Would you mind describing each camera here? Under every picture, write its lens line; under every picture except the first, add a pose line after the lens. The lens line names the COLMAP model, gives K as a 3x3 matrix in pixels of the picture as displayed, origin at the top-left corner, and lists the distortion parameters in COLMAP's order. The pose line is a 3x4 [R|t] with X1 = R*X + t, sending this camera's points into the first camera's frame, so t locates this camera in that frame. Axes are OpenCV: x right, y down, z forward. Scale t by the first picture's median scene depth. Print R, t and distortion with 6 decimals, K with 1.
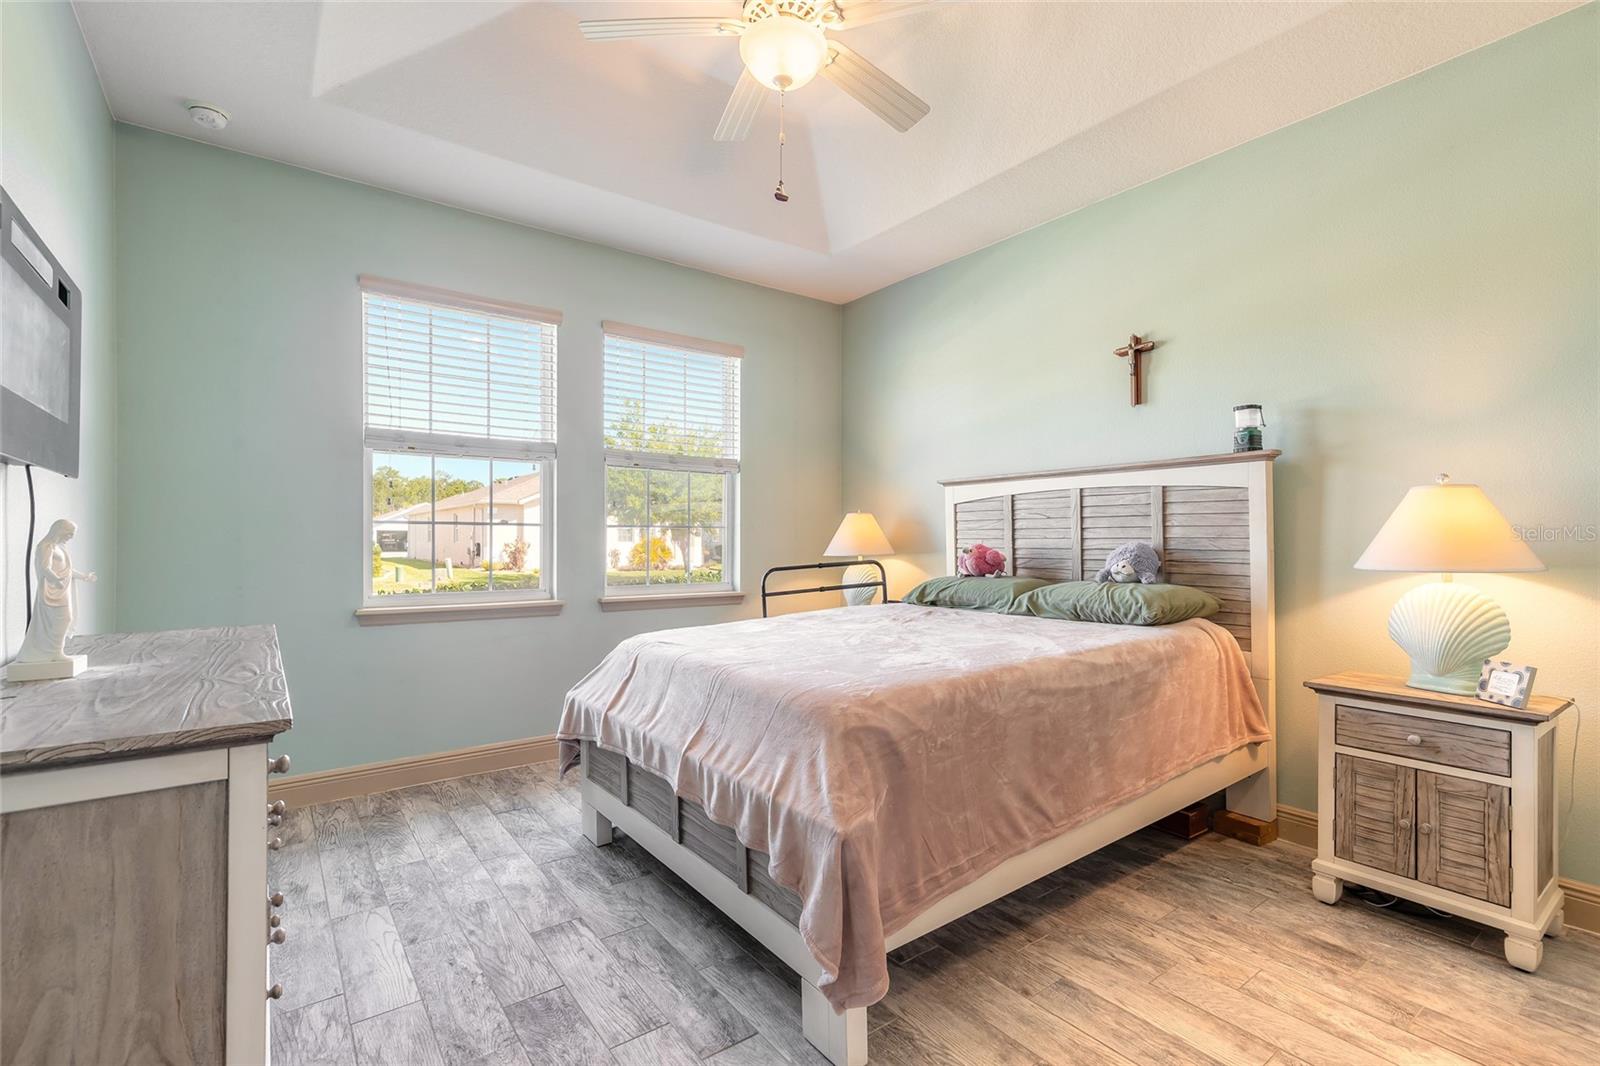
lens RADIAL K [[725.9, 0, 803.2], [0, 725.9, 538.2], [0, 0, 1]] dist [0.003643, -0.001031]
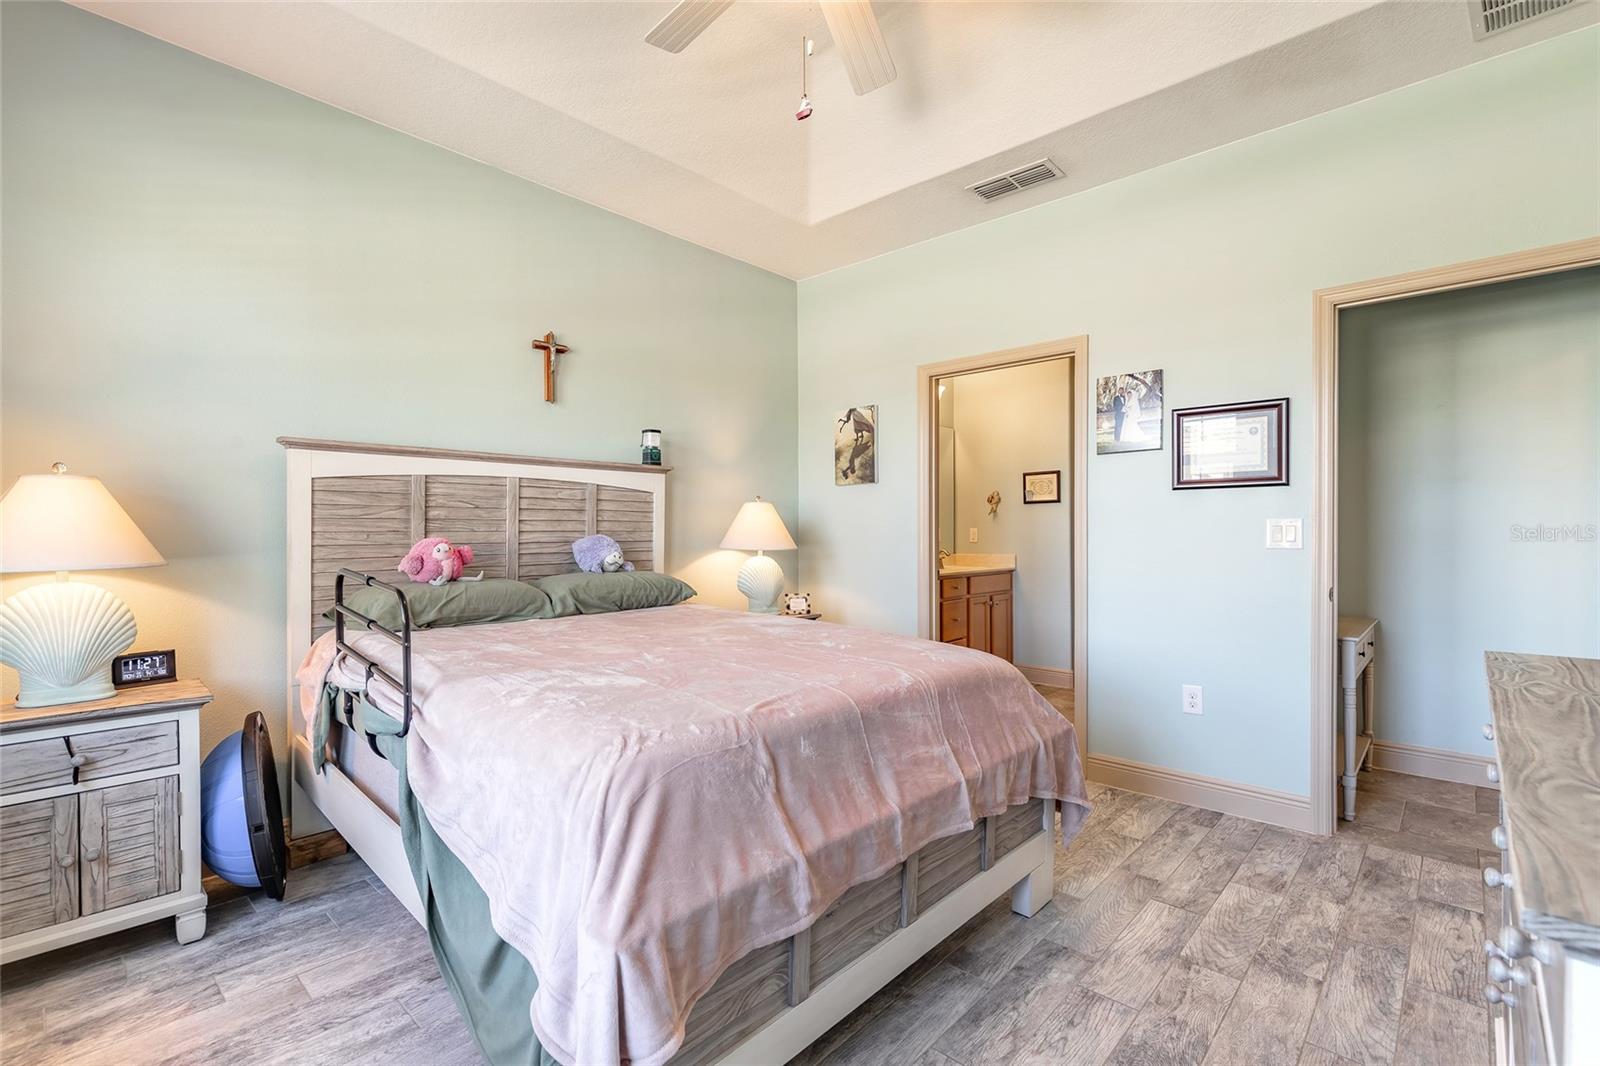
lens RADIAL K [[725.9, 0, 795.9], [0, 725.9, 533.3], [0, 0, 1]] dist [0.003643, -0.001031]
pose [[-0.185032, 0.004183, 0.982724, -0.642016], [0.006796, 0.999972, -0.002977, 0.008081], [-0.982709, 0.006128, -0.185056, 0.892239]]
